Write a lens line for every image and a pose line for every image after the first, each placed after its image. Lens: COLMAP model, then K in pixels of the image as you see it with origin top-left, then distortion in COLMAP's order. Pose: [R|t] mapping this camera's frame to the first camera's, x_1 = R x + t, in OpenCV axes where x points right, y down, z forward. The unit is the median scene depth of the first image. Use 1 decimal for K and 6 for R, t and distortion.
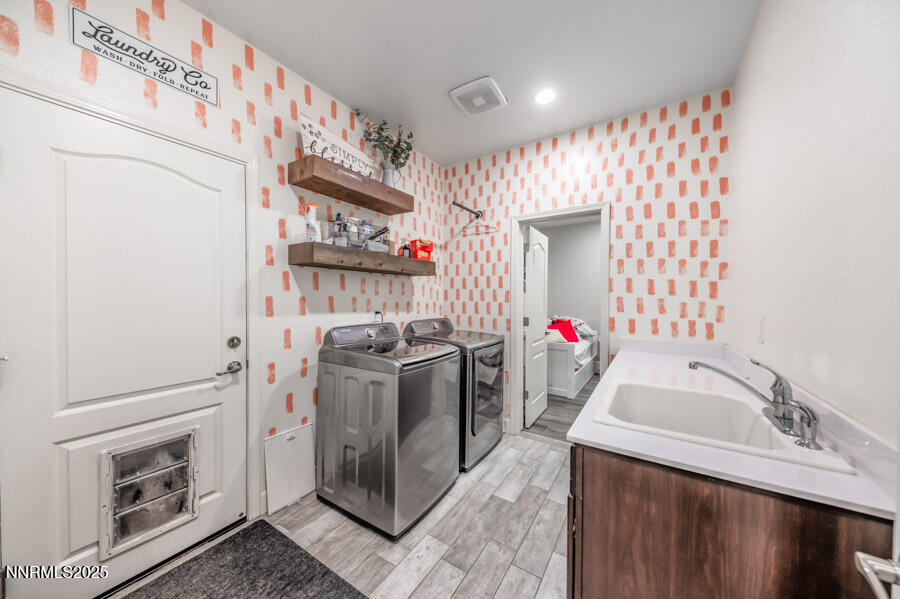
lens RADIAL K [[315.7, 0, 449.5], [0, 315.7, 299.8], [0, 0, 1]] dist [0.003515, -0.000103]
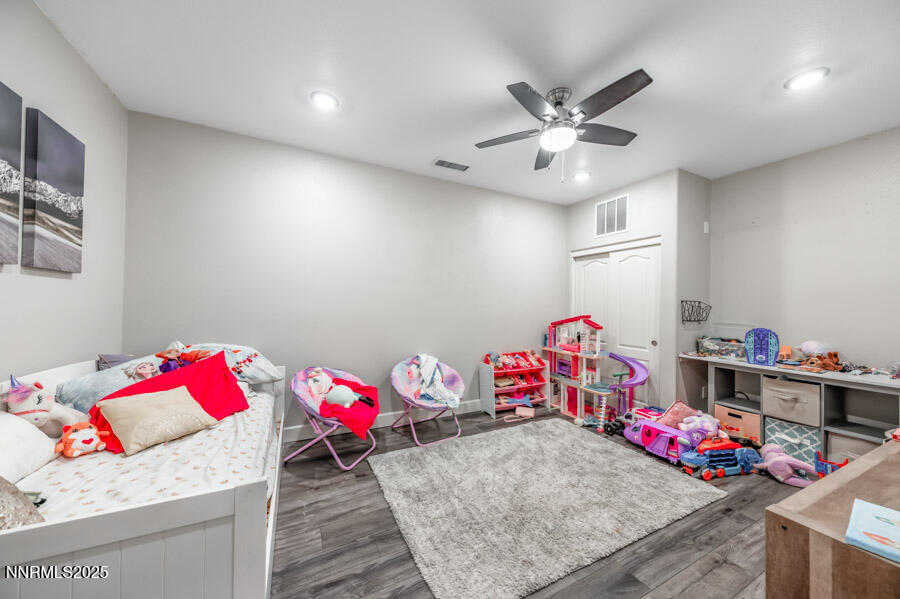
lens RADIAL K [[315.7, 0, 450.4], [0, 315.7, 302.3], [0, 0, 1]] dist [0.003515, -0.000103]
pose [[0.511271, 0.009954, 0.859362, 0.187854], [-0.002572, 0.999946, -0.010052, 0.004787], [-0.859416, 0.002929, 0.511269, 0.553315]]
